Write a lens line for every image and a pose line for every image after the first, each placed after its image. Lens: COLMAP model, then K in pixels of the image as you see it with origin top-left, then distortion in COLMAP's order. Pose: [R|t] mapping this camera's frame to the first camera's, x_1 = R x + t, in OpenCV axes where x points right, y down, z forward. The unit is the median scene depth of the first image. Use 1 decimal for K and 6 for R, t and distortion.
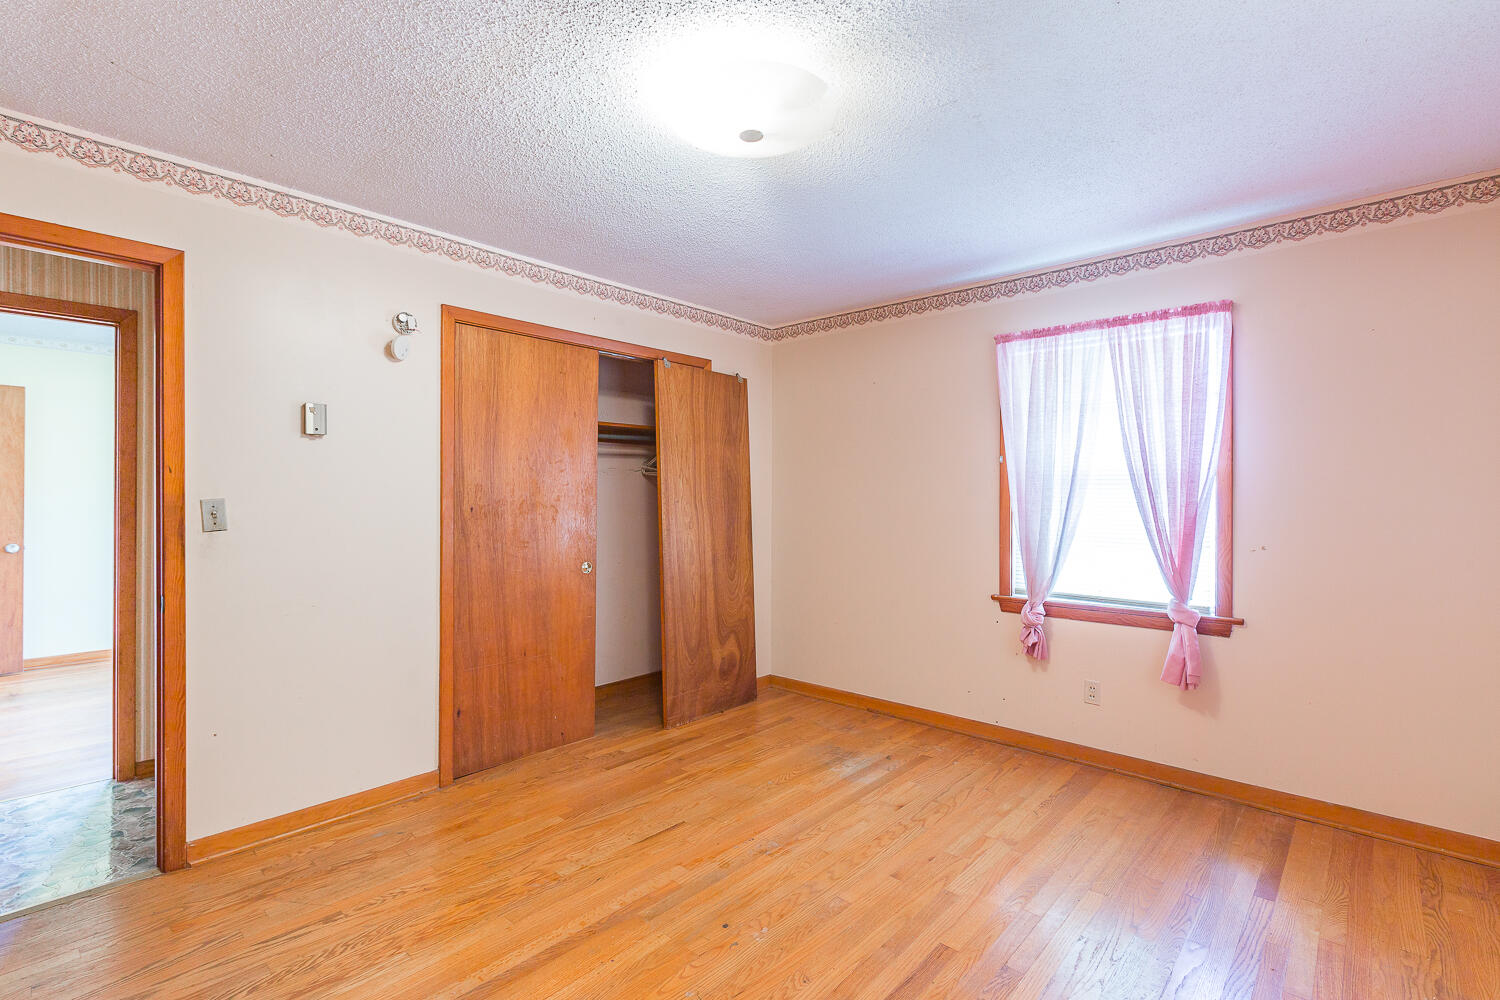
lens RADIAL K [[683.7, 0, 742.7], [0, 683.7, 493.3], [0, 0, 1]] dist [0.001987, -0.000359]
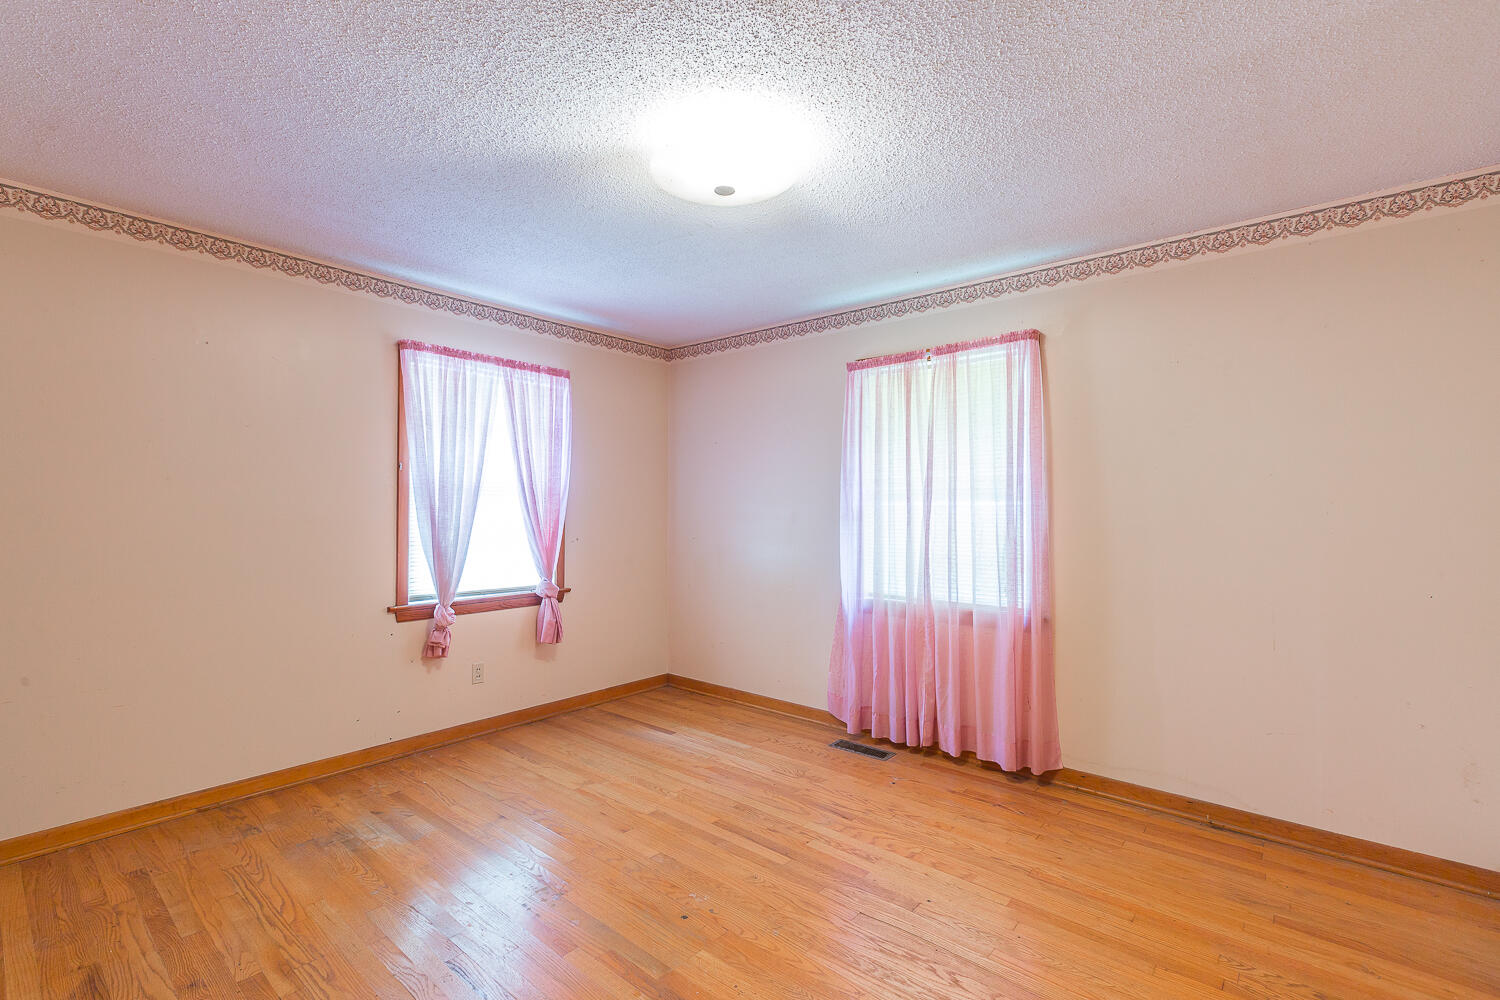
lens RADIAL K [[683.7, 0, 740.3], [0, 683.7, 508.1], [0, 0, 1]] dist [0.001987, -0.000359]
pose [[-0.040674, -0.002658, 0.999169, -0.687282], [-0.008426, 0.999962, 0.002317, 0.003337], [-0.999137, -0.008324, -0.040695, 0.618623]]
